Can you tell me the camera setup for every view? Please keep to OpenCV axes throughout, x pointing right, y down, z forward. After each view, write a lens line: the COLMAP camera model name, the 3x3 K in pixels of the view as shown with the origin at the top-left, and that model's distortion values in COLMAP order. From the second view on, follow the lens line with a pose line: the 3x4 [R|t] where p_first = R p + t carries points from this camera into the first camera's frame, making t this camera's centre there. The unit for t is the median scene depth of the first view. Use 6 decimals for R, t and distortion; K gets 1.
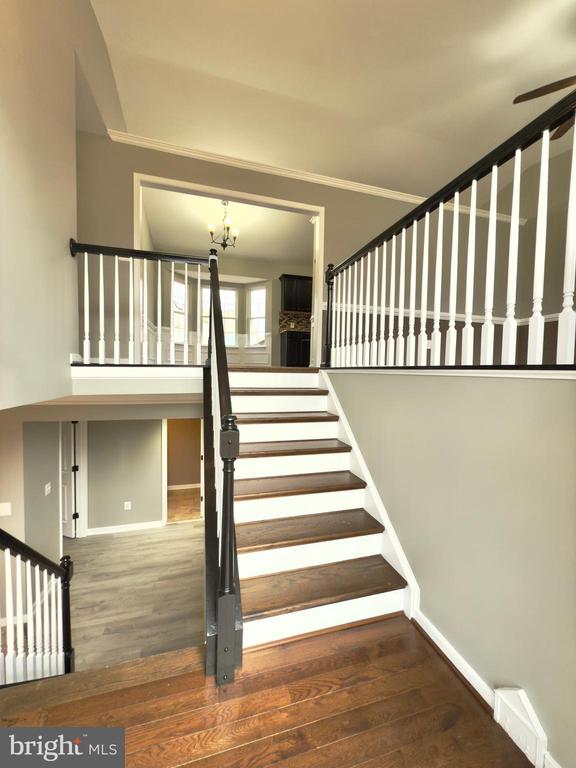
lens RADIAL K [[304.9, 0, 285.4], [0, 304.9, 383.0], [0, 0, 1]] dist [-0.001100, -0.000605]
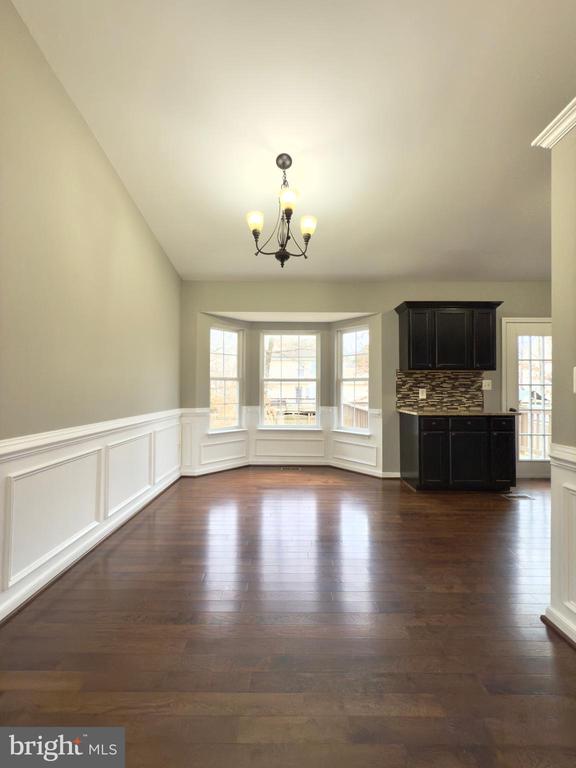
lens RADIAL K [[304.9, 0, 290.9], [0, 304.9, 384.2], [0, 0, 1]] dist [-0.001100, -0.000605]
pose [[0.963780, -0.015058, -0.266275, -0.056705], [0.001000, 0.998602, -0.052853, -0.180982], [0.266698, 0.050673, 0.962447, 0.435453]]
